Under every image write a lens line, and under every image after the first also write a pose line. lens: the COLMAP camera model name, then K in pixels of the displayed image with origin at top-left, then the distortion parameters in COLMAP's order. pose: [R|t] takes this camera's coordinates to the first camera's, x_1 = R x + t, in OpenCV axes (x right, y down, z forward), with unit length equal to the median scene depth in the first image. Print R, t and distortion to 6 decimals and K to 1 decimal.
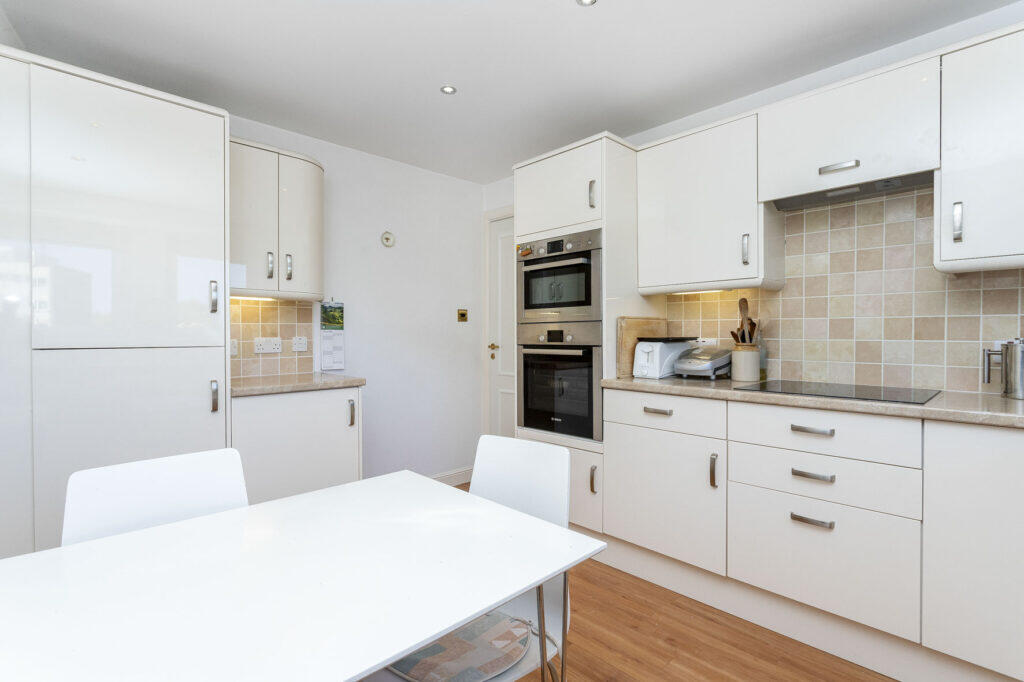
lens RADIAL K [[483.5, 0, 512.0], [0, 483.5, 341.0], [0, 0, 1]] dist [-0.000085, 0.000181]
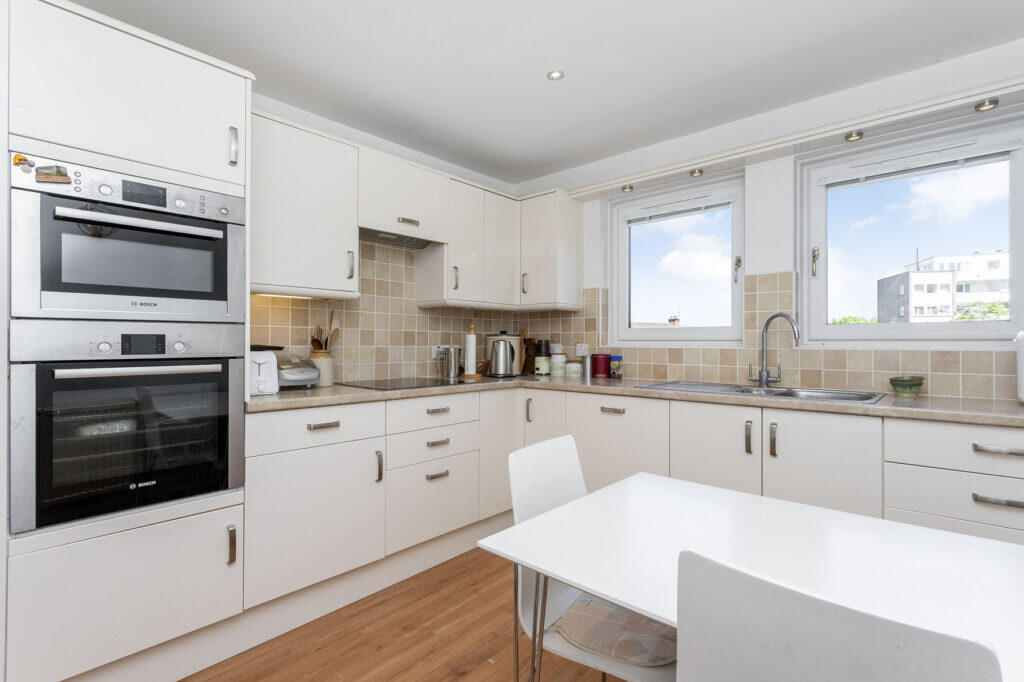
lens RADIAL K [[483.5, 0, 512.0], [0, 483.5, 341.0], [0, 0, 1]] dist [-0.000085, 0.000181]
pose [[-0.071172, 0.003687, 0.997457, -0.657766], [0.012223, 0.999921, -0.002824, -0.008301], [-0.997389, 0.011991, -0.071211, 0.728316]]
